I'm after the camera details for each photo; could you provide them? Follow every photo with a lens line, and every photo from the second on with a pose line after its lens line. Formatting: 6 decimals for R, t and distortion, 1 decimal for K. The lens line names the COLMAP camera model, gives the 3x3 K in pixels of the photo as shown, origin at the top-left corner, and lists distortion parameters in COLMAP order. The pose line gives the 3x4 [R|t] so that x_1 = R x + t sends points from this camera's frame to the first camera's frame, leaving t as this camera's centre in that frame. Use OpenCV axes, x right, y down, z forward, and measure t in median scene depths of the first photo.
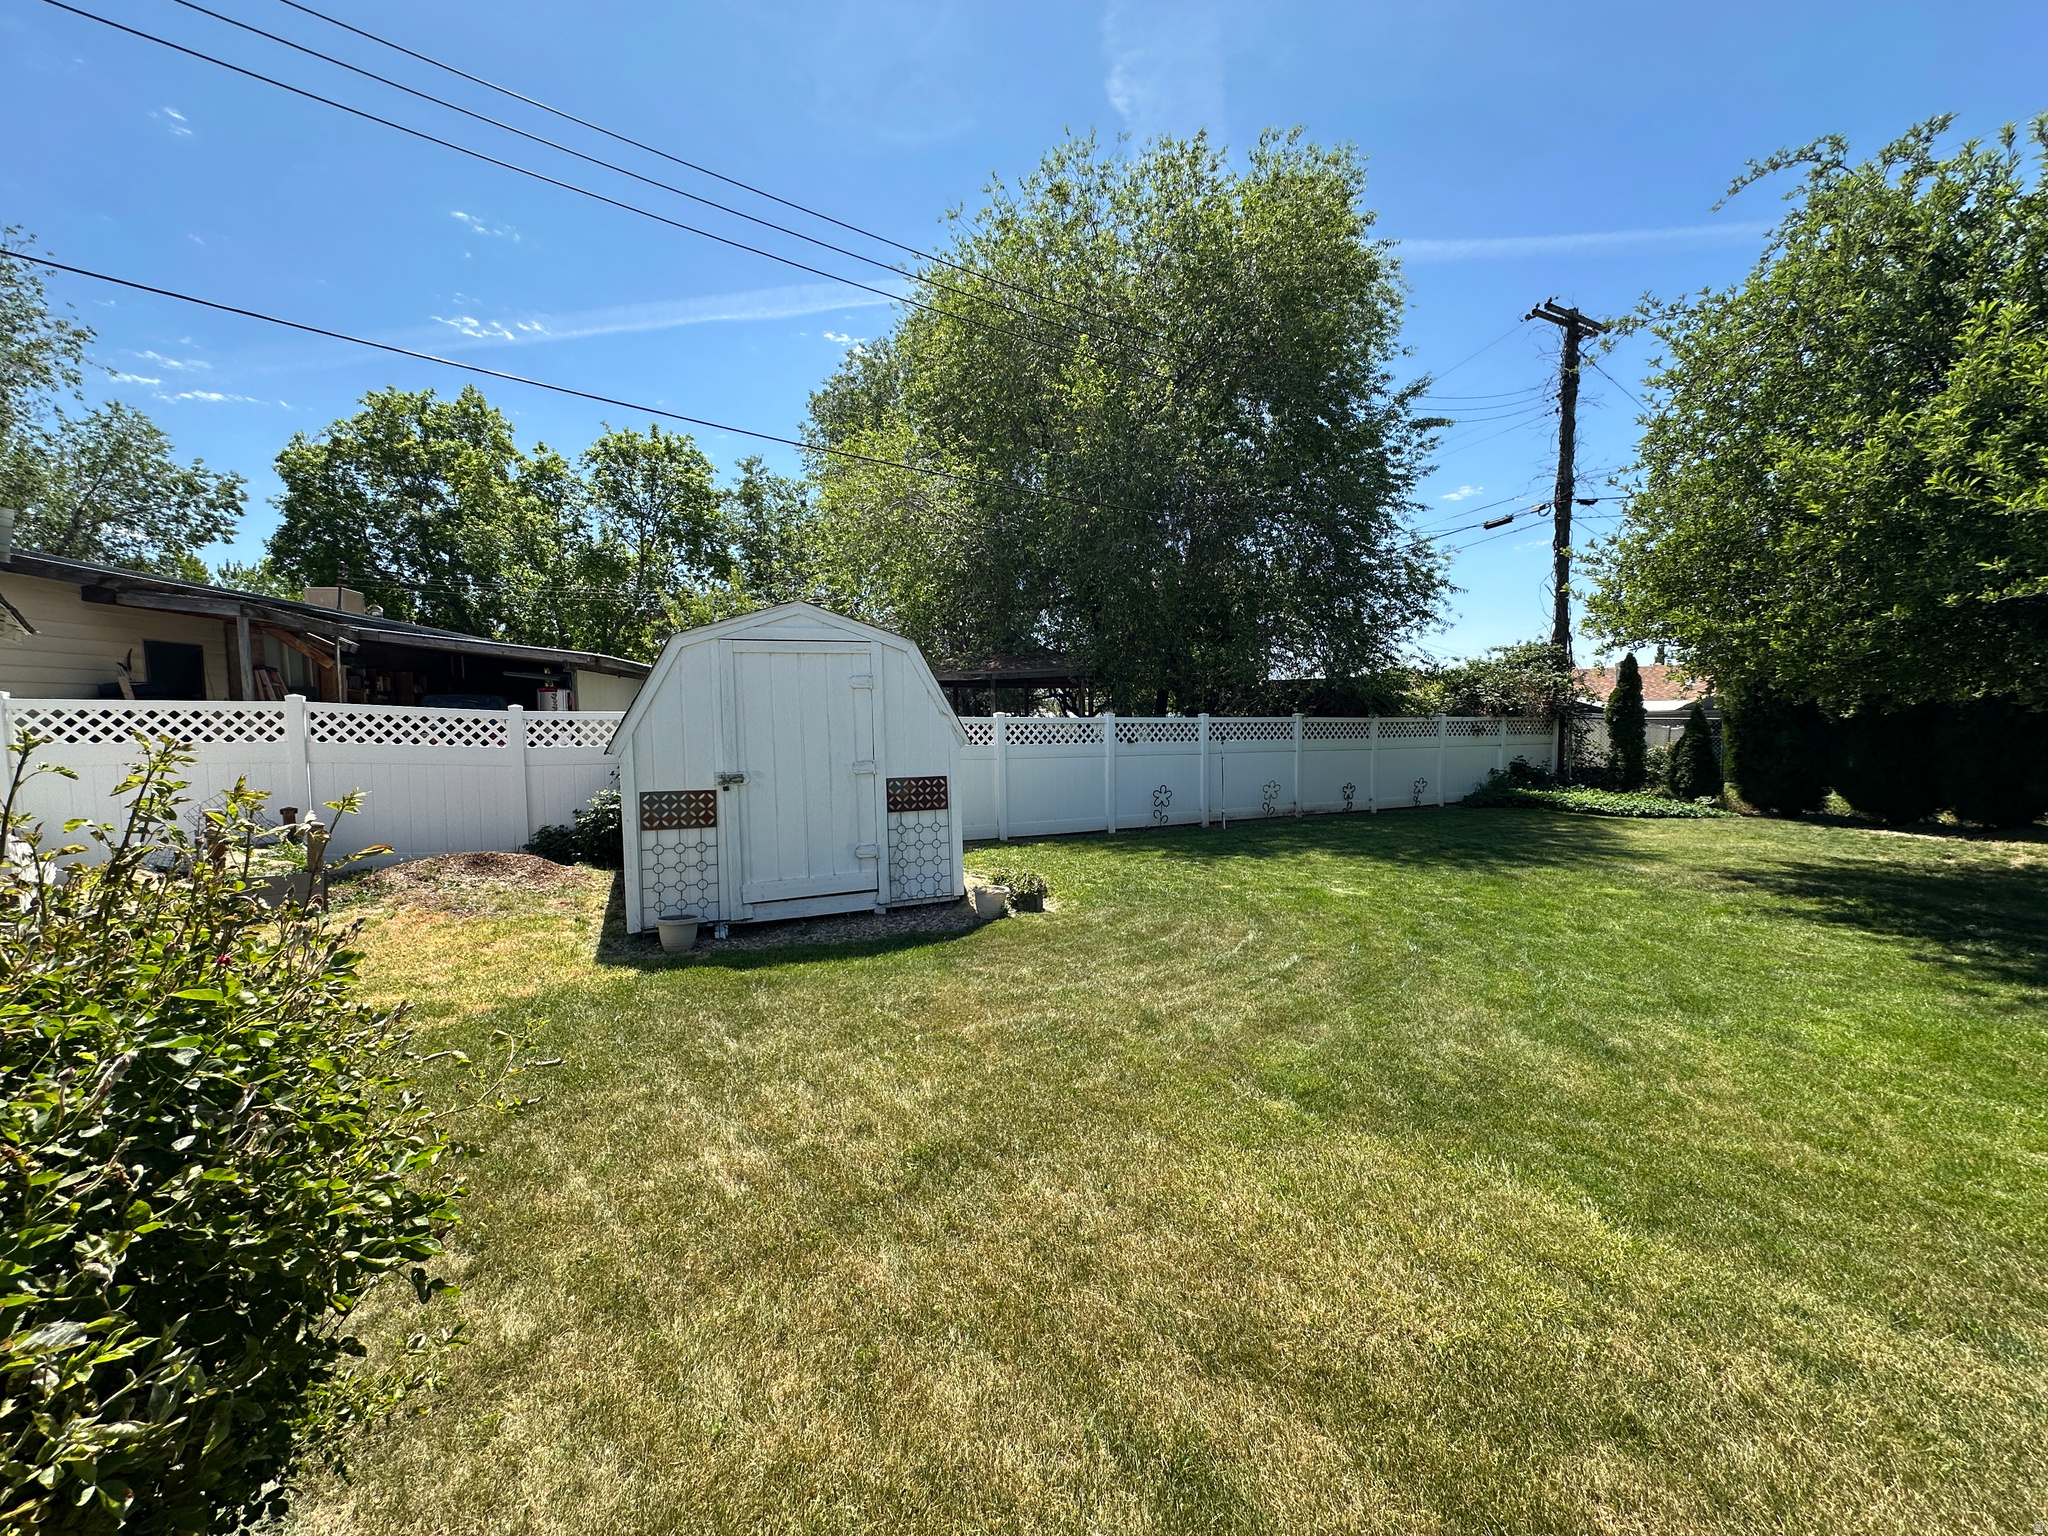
lens RADIAL K [[815.1, 0, 1033.6], [0, 815.1, 772.3], [0, 0, 1]] dist [0.001056, 0.000102]
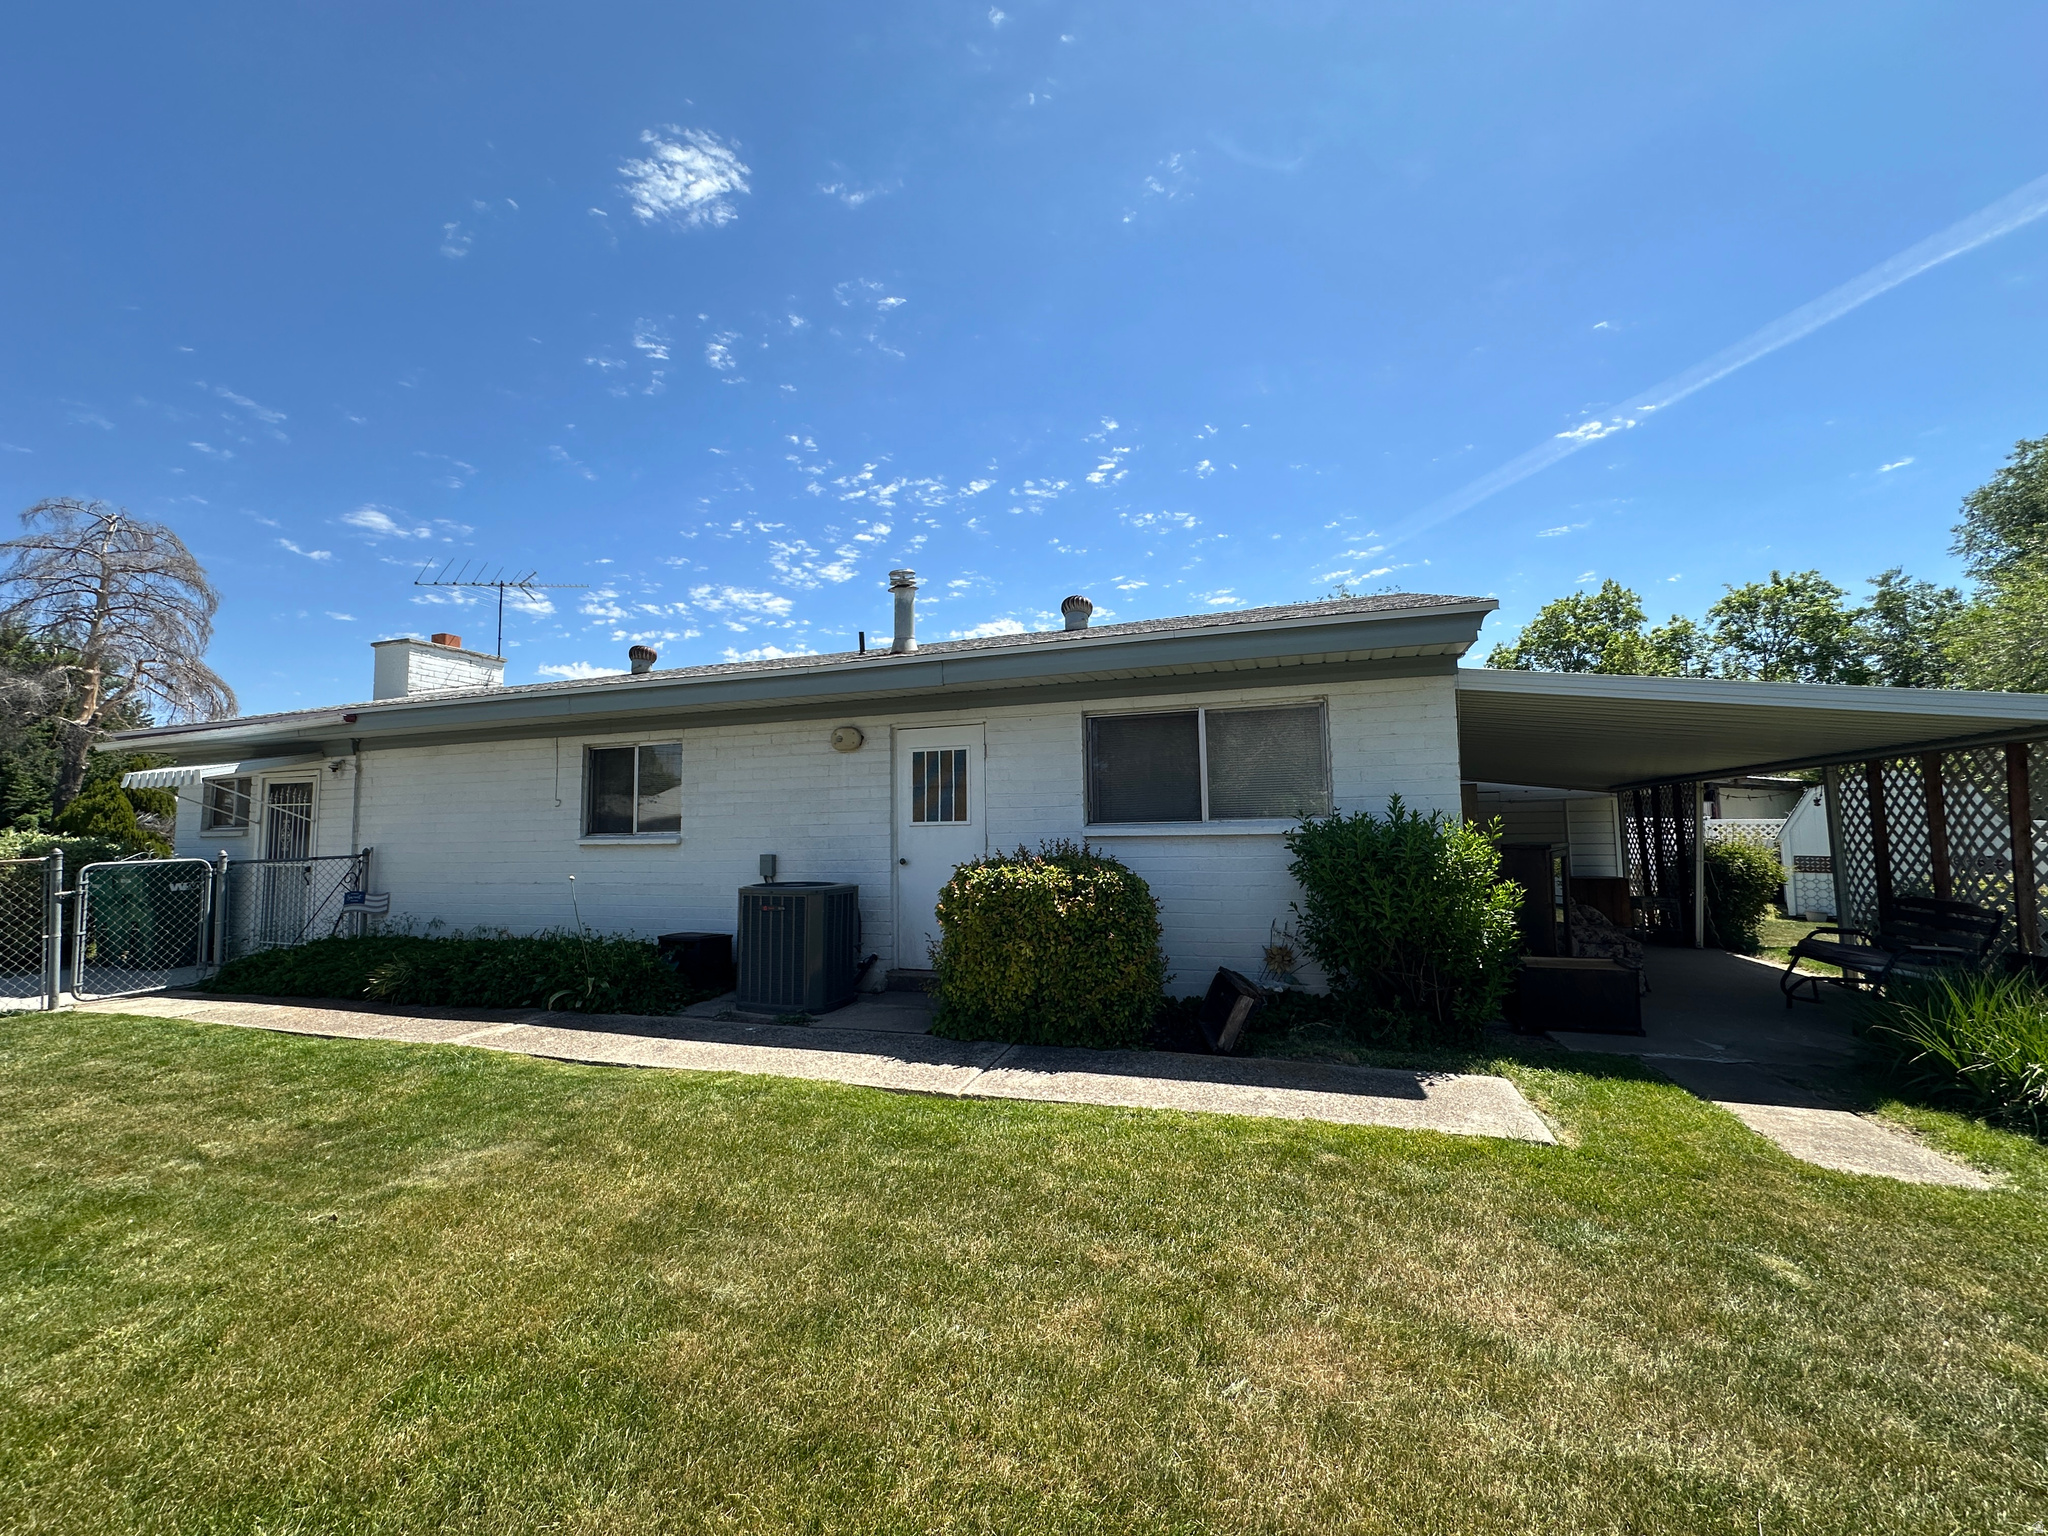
lens RADIAL K [[815.1, 0, 1034.1], [0, 815.1, 769.6], [0, 0, 1]] dist [0.001056, 0.000102]
pose [[0.387965, -0.074191, -0.918683, 0.185002], [-0.043713, 0.994152, -0.098746, 0.023460], [0.920637, 0.078468, 0.382454, -0.422082]]
